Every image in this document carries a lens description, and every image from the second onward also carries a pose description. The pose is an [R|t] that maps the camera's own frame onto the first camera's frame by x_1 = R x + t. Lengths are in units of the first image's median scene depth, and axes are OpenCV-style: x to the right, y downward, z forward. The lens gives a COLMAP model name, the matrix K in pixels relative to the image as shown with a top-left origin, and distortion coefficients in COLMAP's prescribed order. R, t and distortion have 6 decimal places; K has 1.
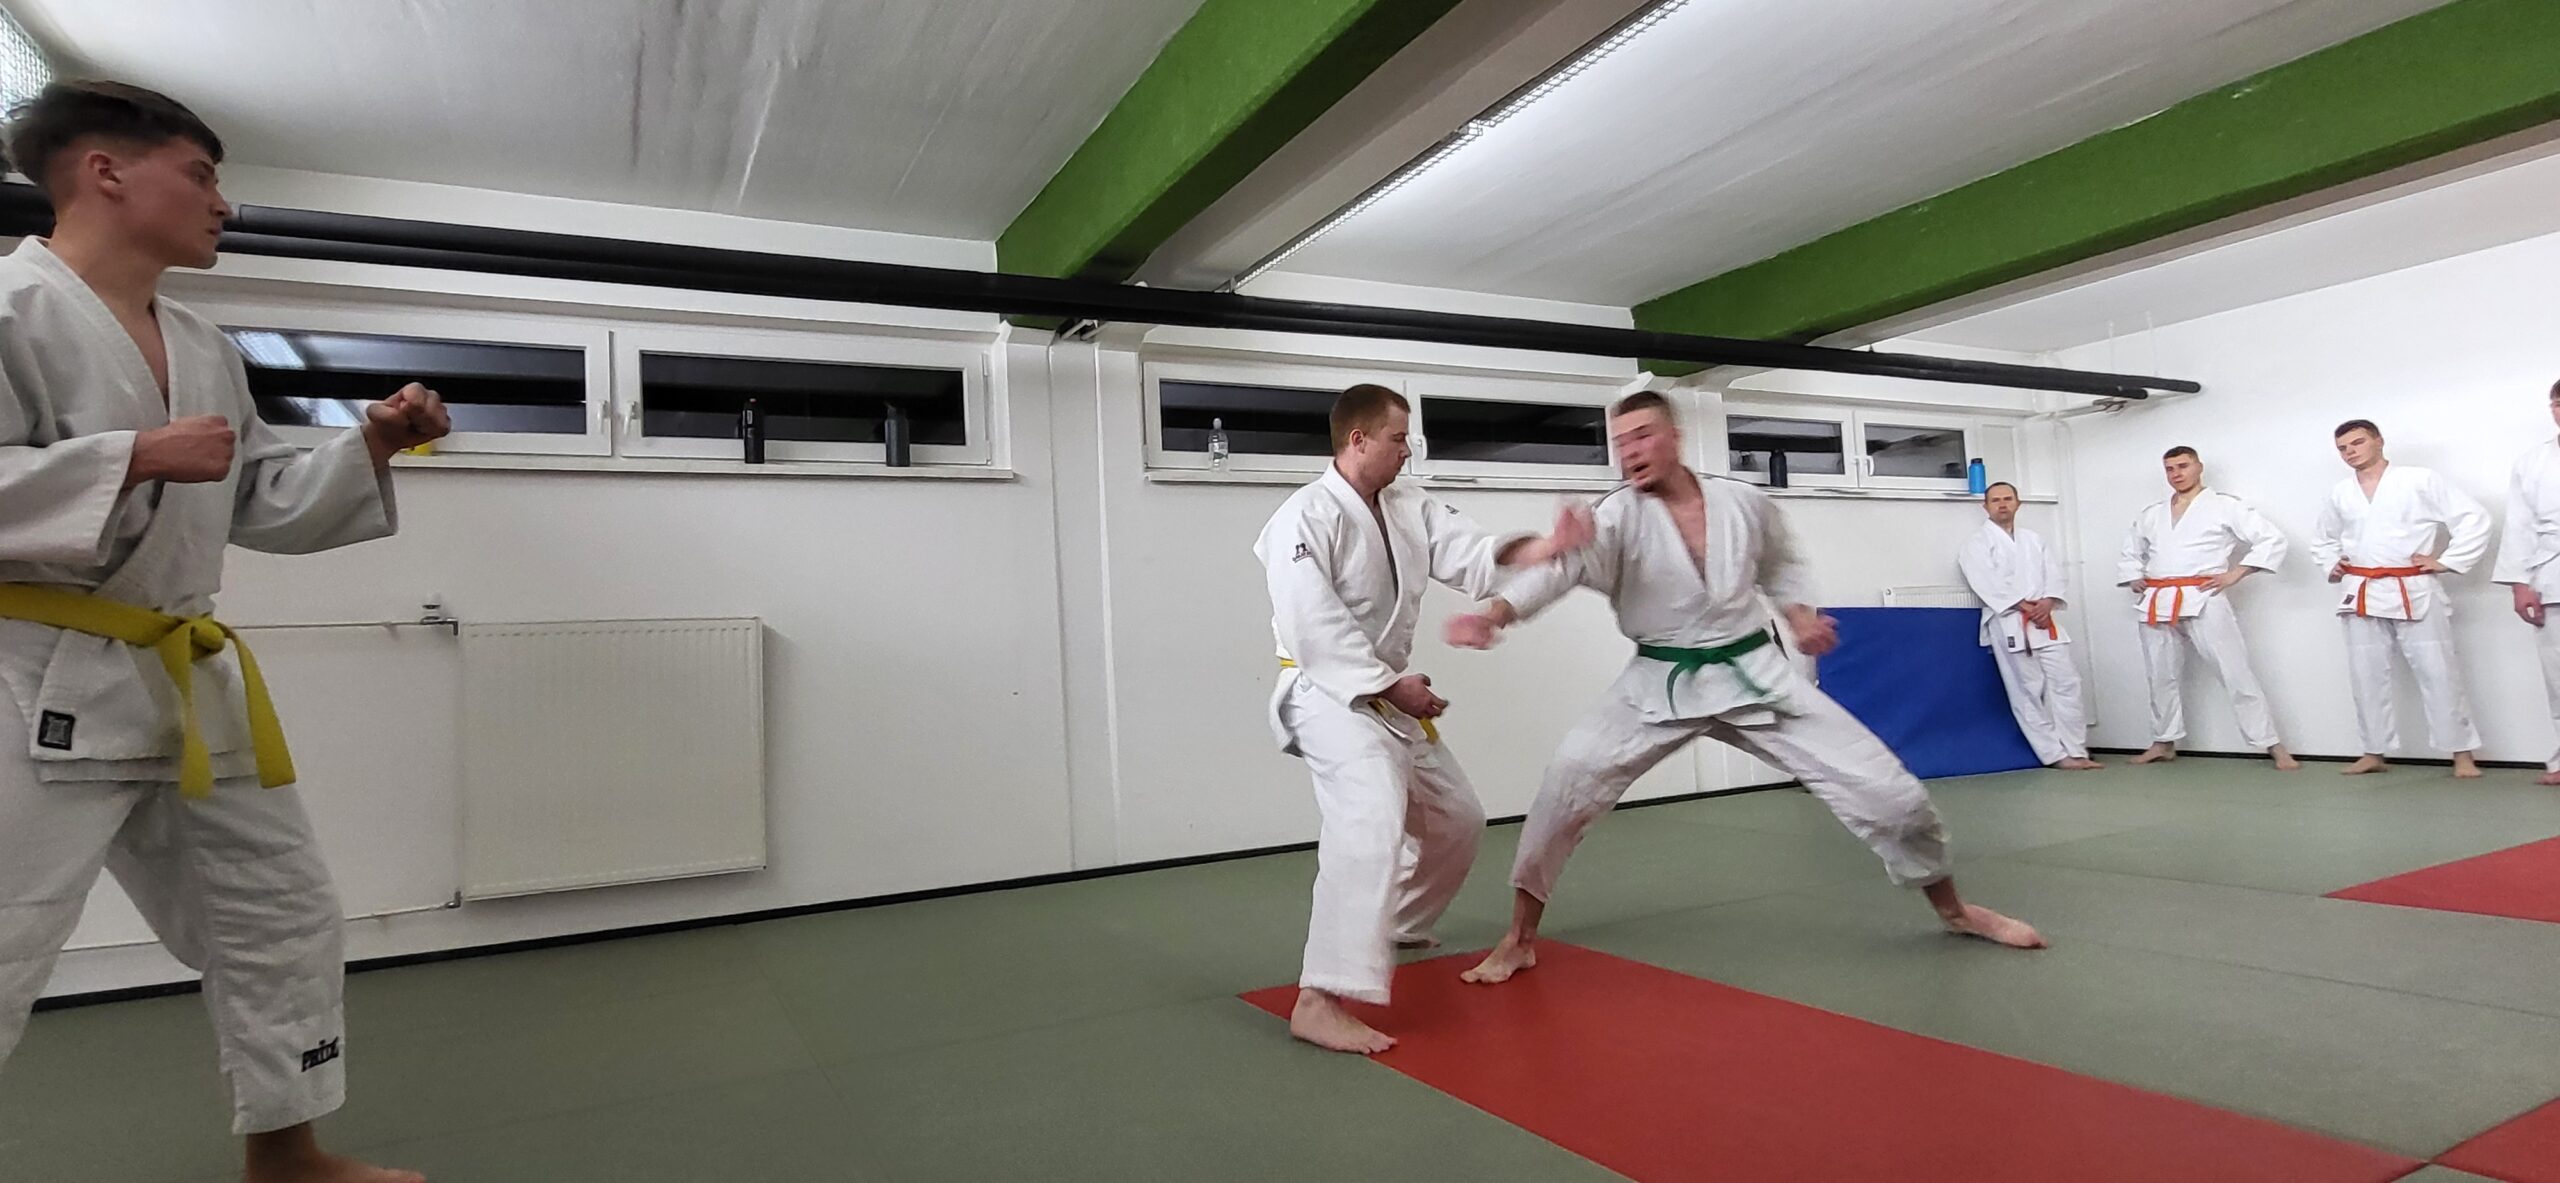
lens RADIAL K [[1261.0, 0, 1280.3], [0, 1261.0, 597.9], [0, 0, 1]] dist [0.000621, 0.000773]
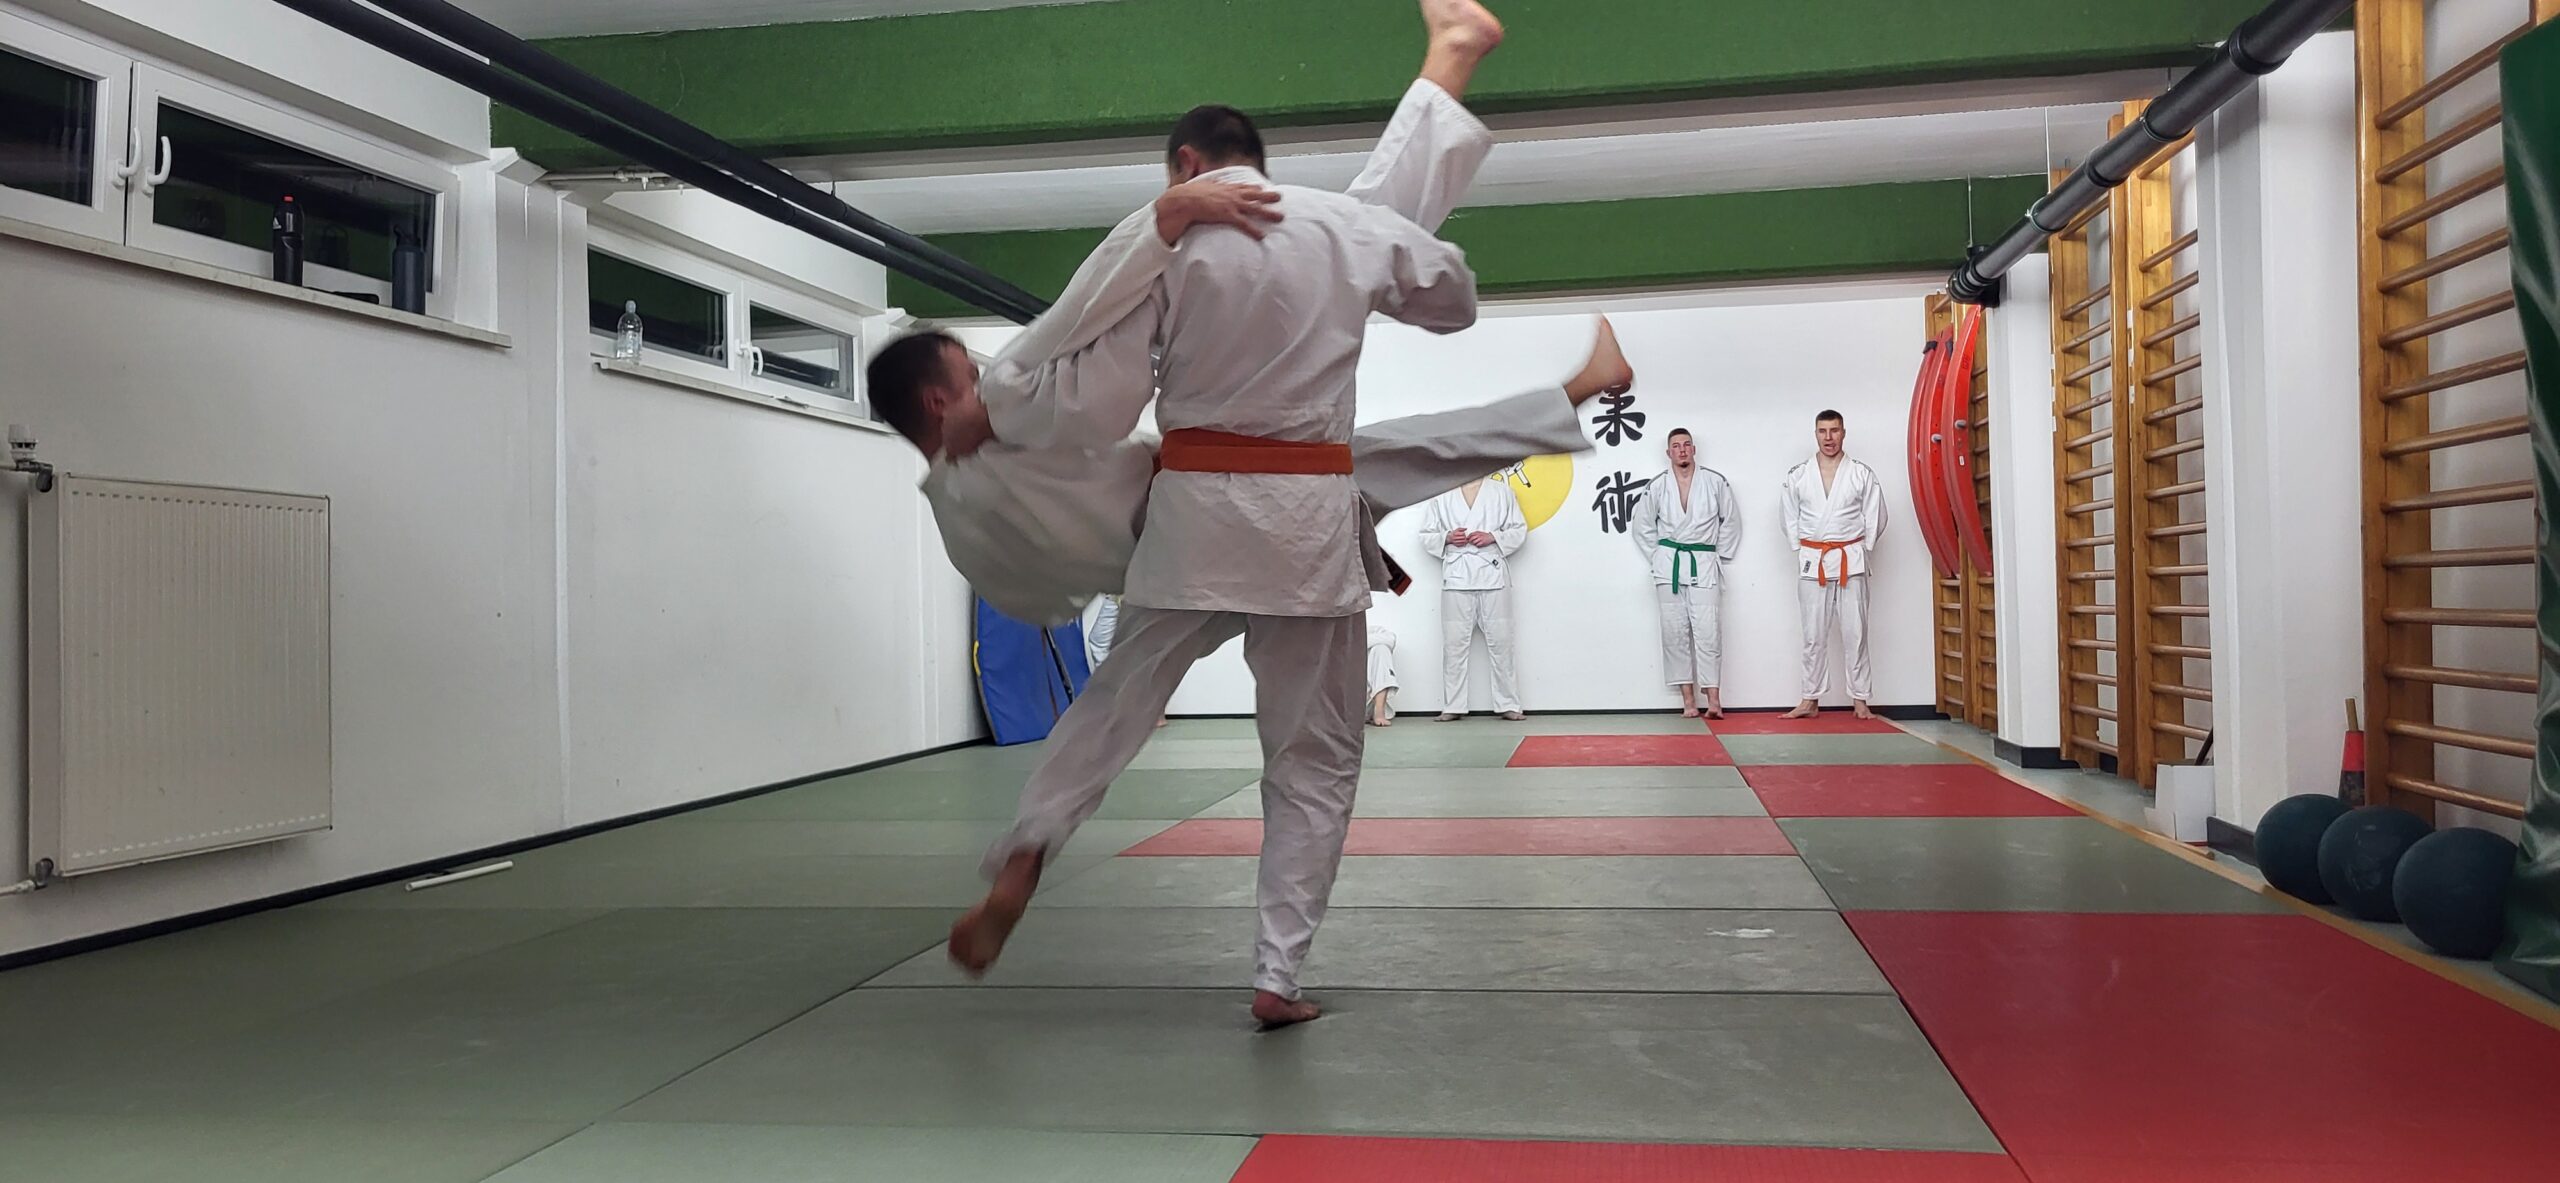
lens RADIAL K [[1959.3, 0, 1289.6], [0, 1959.3, 574.1], [0, 0, 1]] dist [0.051766, -0.028851]
pose [[0.586207, 0.049432, 0.808652, -0.686260], [-0.046118, 0.998554, -0.027609, 0.045039], [-0.808848, -0.021109, 0.587639, -0.102486]]
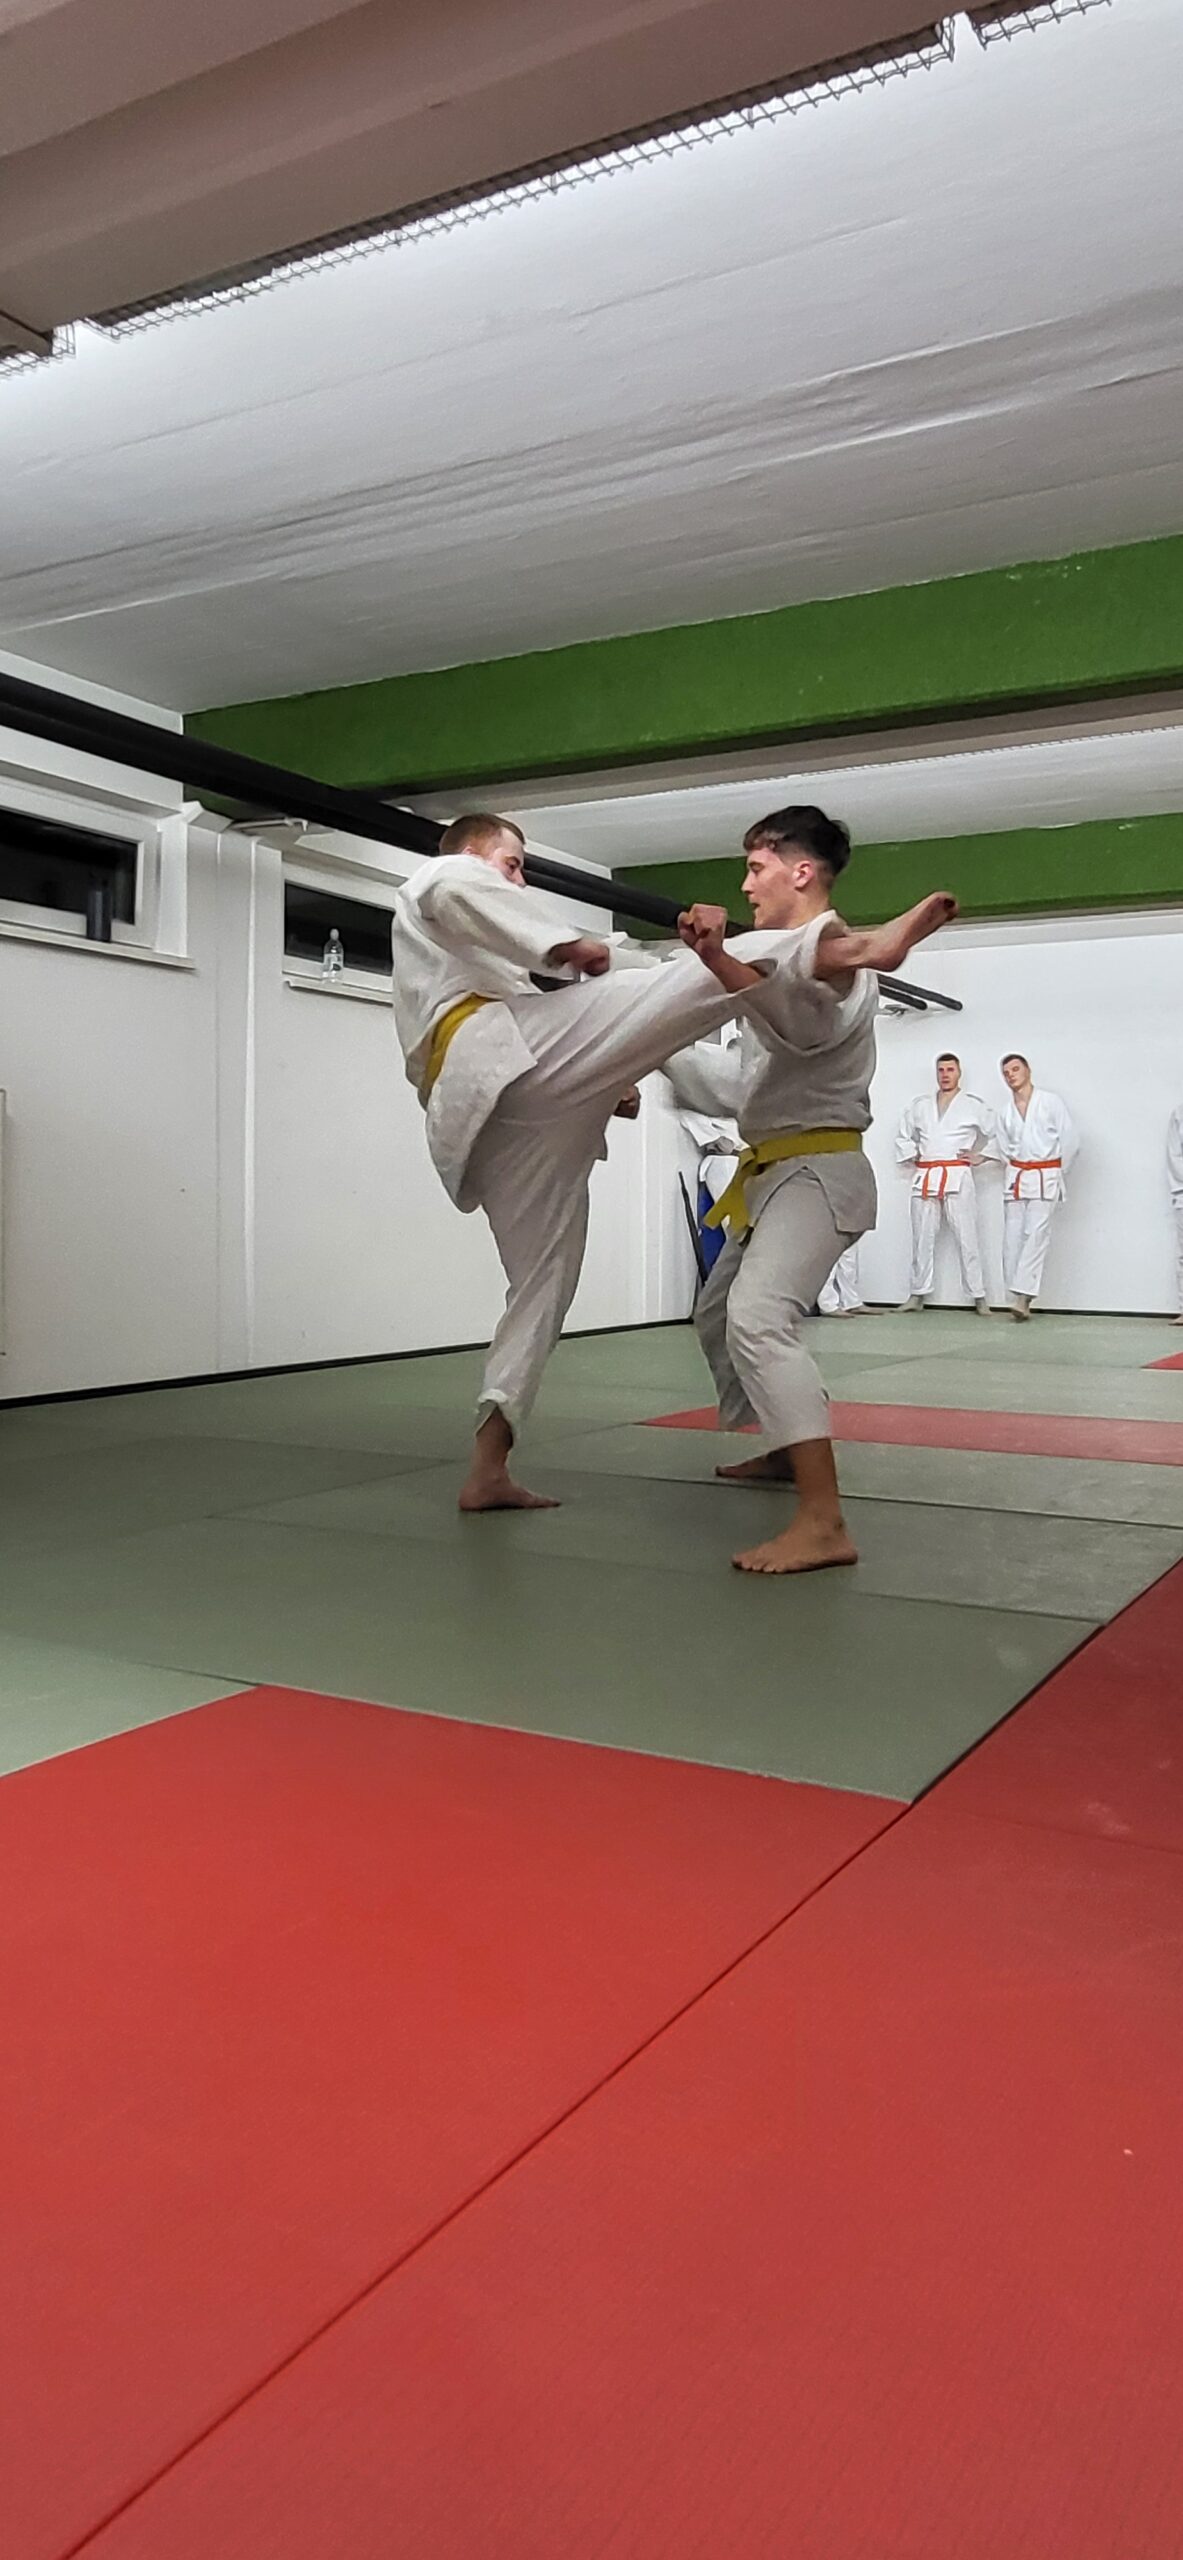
lens RADIAL K [[1711.8, 0, 601.3], [0, 1711.8, 1244.5], [0, 0, 1]] dist [0.012228, 0.002959]
pose [[0.826151, 0.044005, 0.561728, -0.503757], [-0.076030, 0.996534, 0.033753, 0.035211], [-0.558296, -0.070594, 0.826633, -0.200243]]
